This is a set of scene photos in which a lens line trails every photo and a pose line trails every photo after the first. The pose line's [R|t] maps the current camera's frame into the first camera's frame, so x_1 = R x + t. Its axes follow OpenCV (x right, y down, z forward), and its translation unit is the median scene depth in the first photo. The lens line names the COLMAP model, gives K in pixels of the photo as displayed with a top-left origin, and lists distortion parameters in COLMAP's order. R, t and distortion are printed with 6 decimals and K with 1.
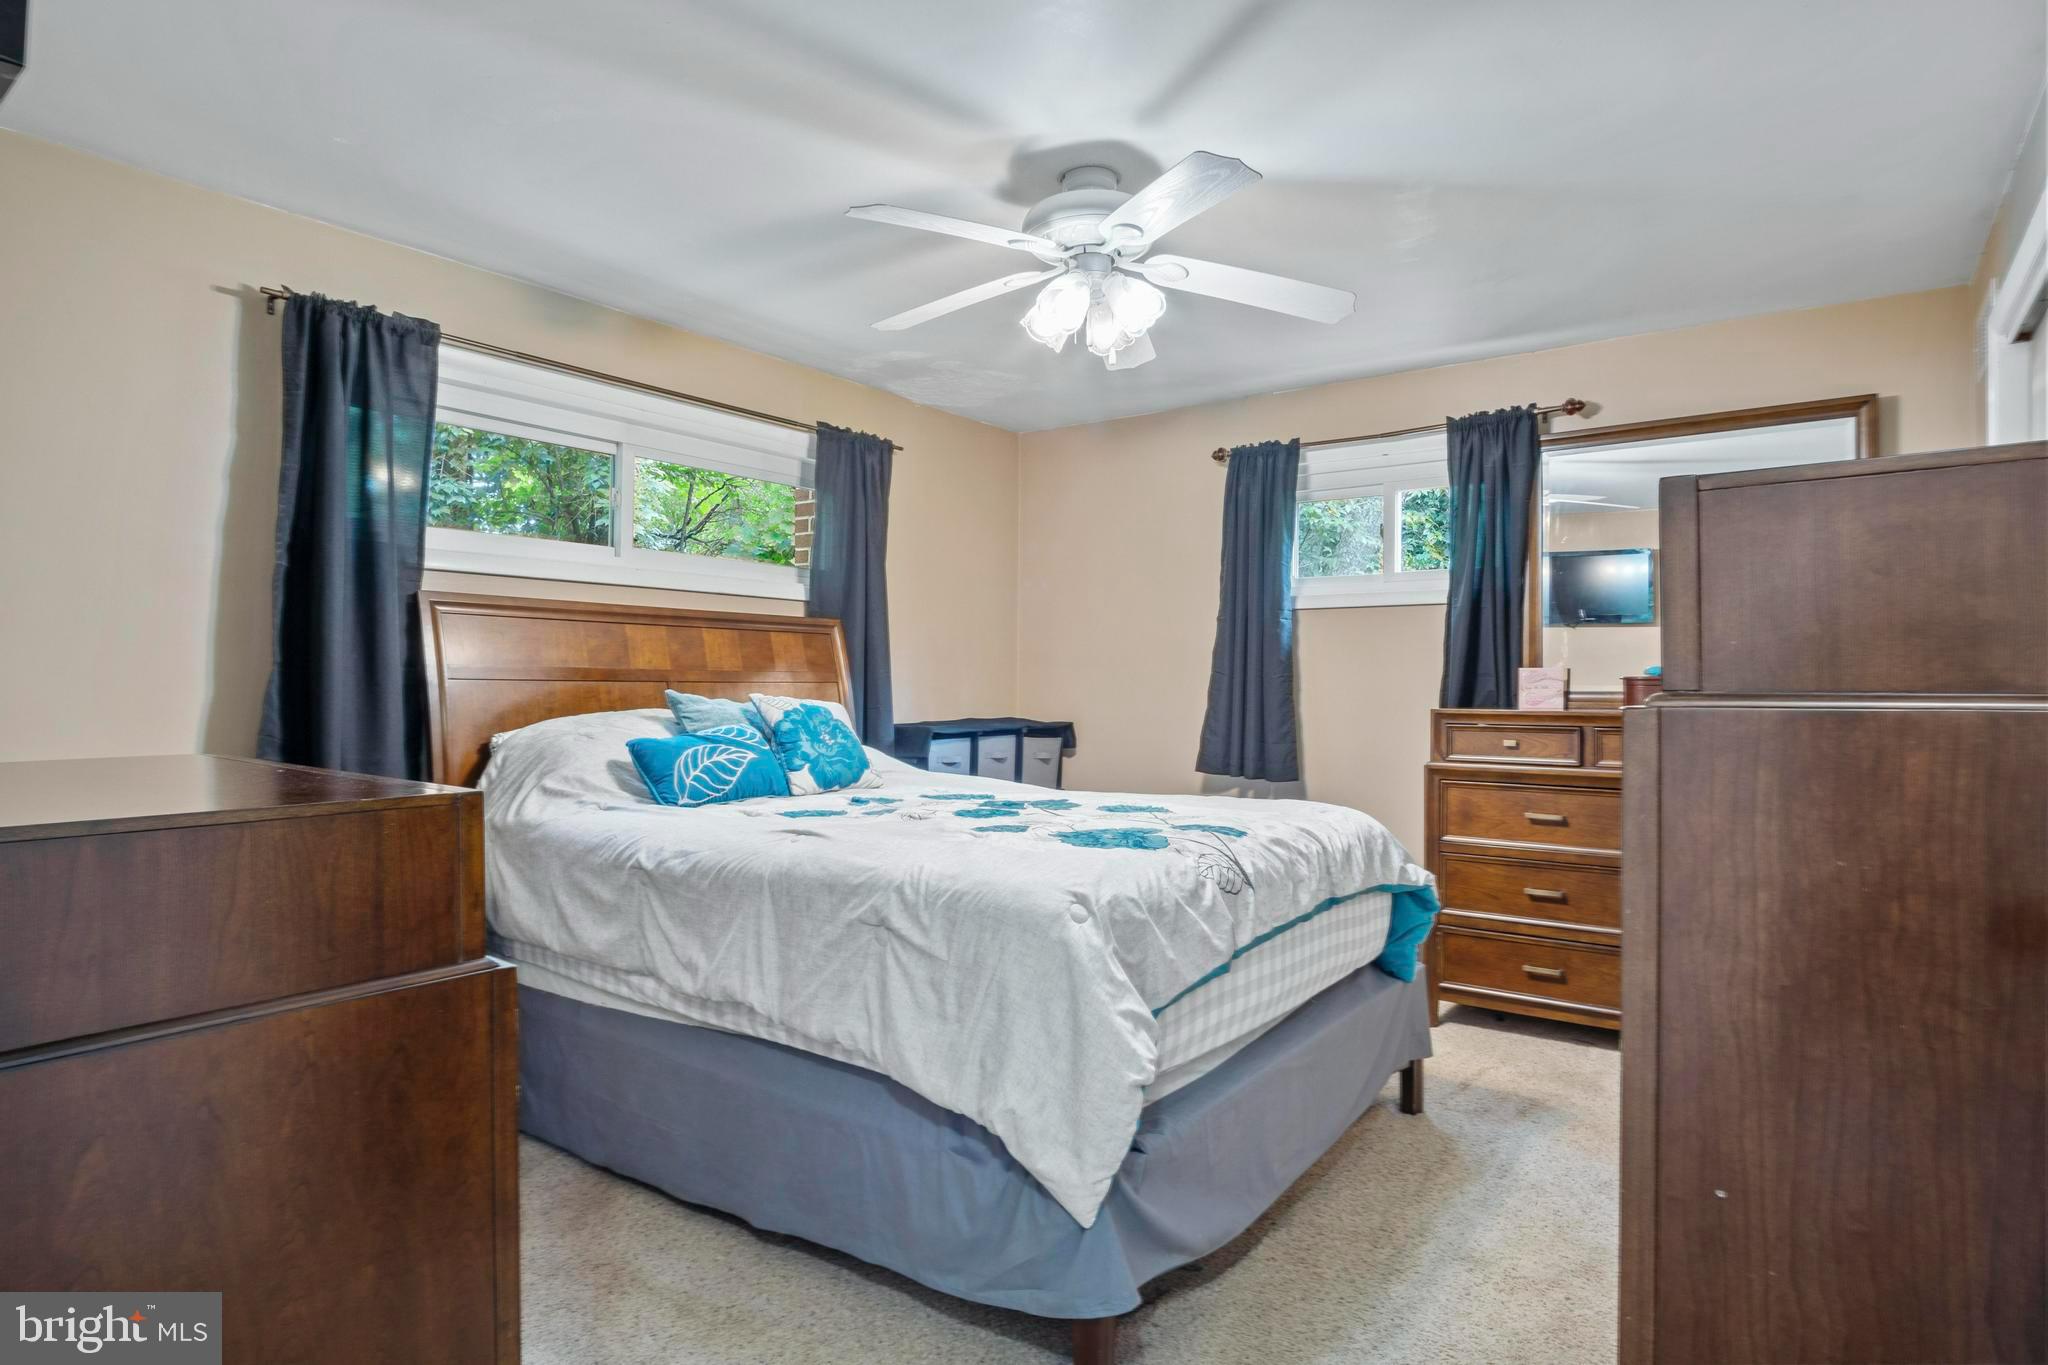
lens RADIAL K [[1103.1, 0, 1017.7], [0, 1103.1, 682.9], [0, 0, 1]] dist [-0.027194, 0.001633]
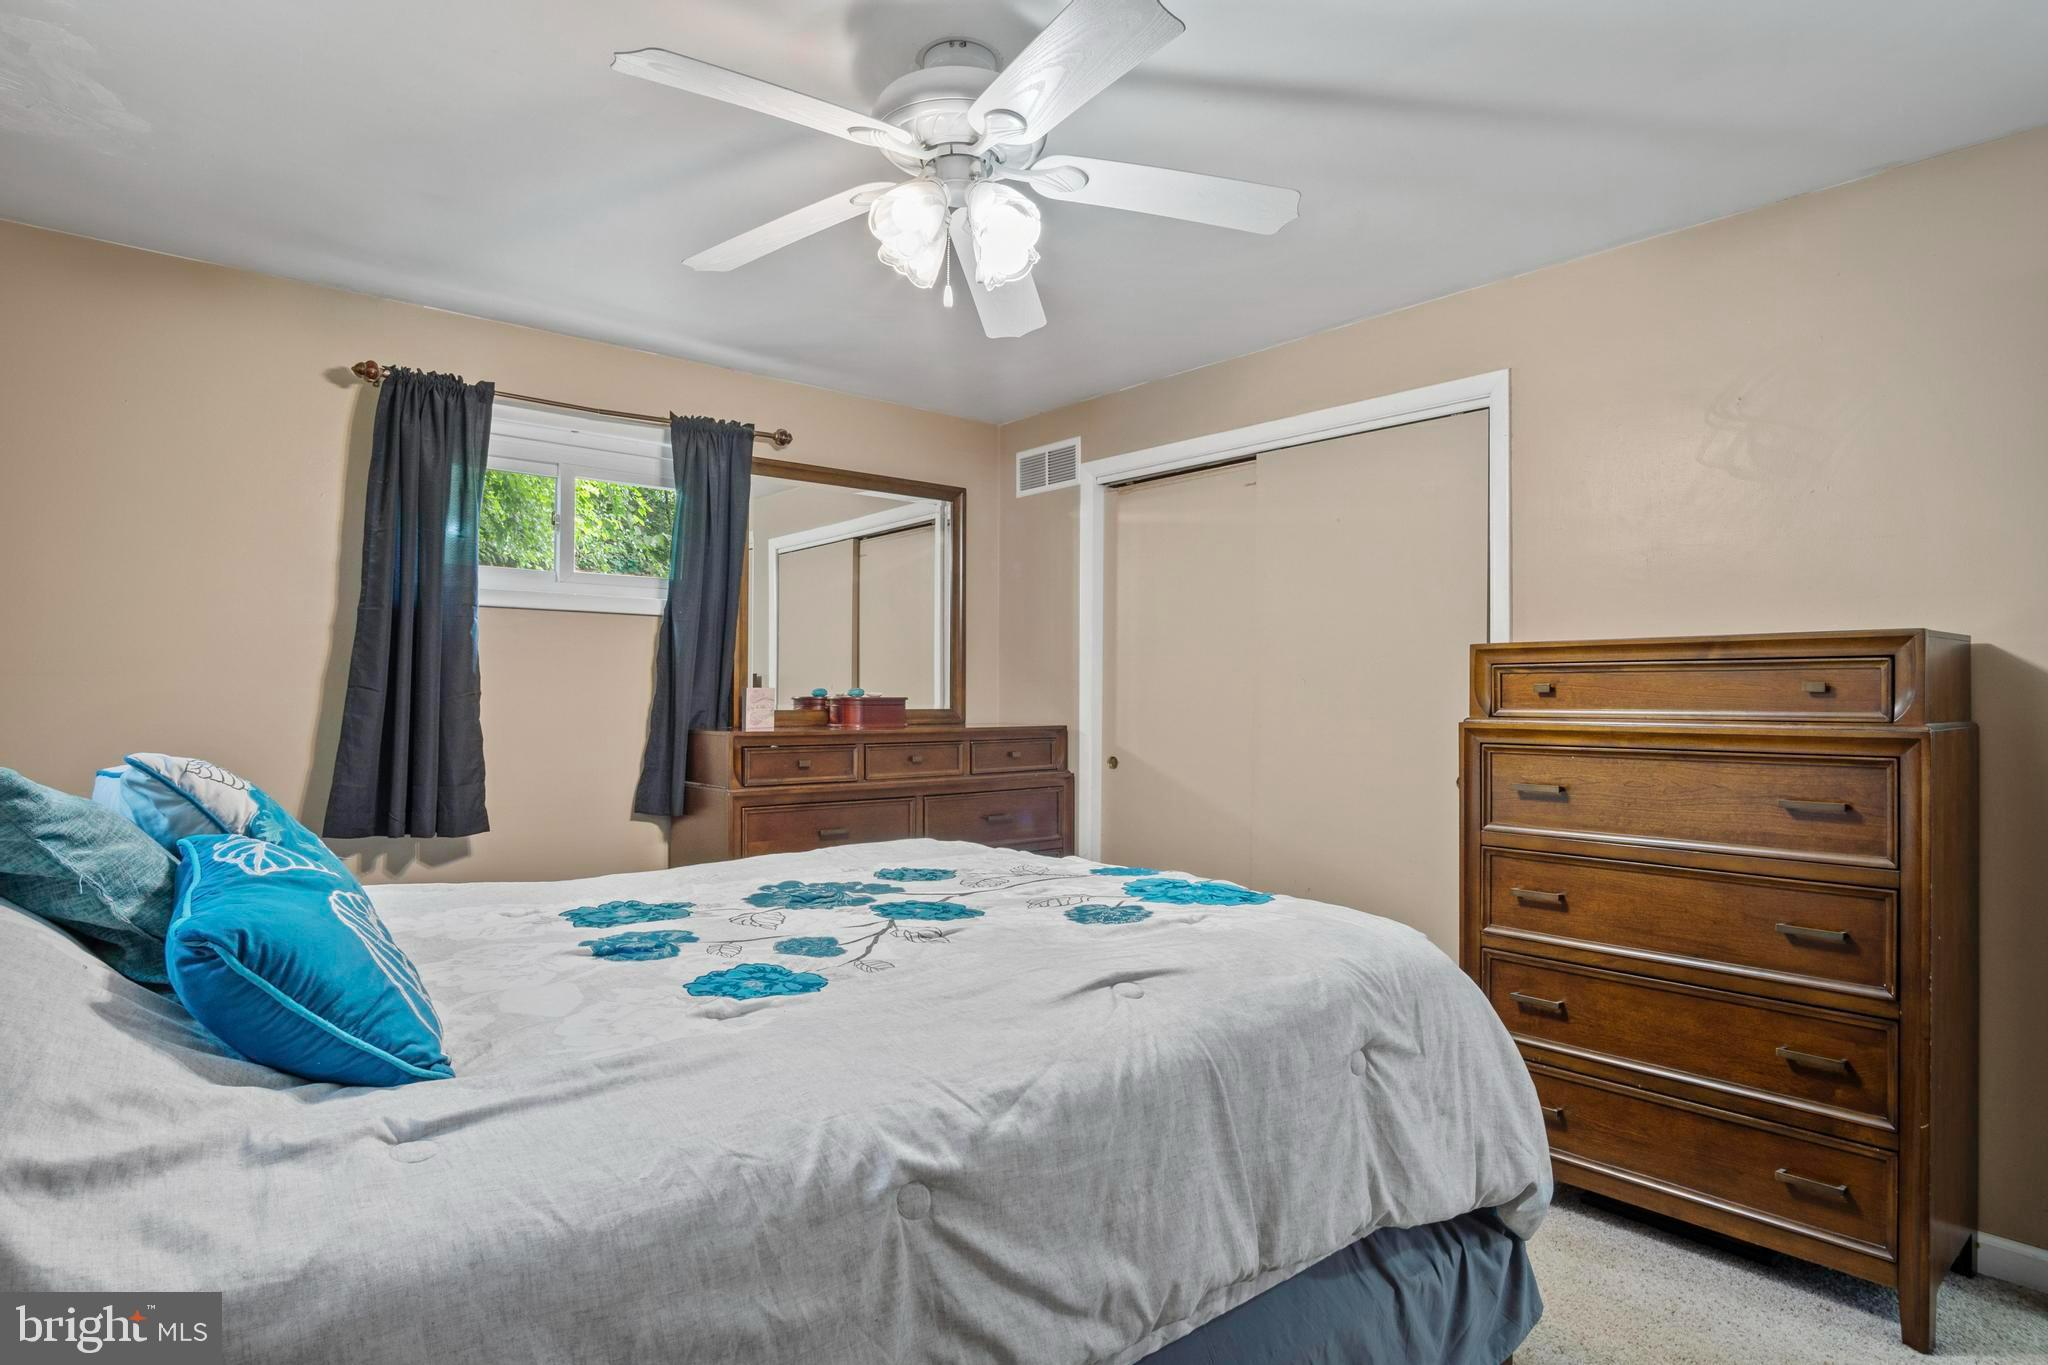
lens RADIAL K [[1103.1, 0, 1019.8], [0, 1103.1, 680.6], [0, 0, 1]] dist [-0.027194, 0.001633]
pose [[0.227826, 0.013110, 0.973614, -0.448759], [-0.005335, 0.999911, -0.012215, -0.009078], [-0.973687, -0.002411, 0.227875, 0.527557]]
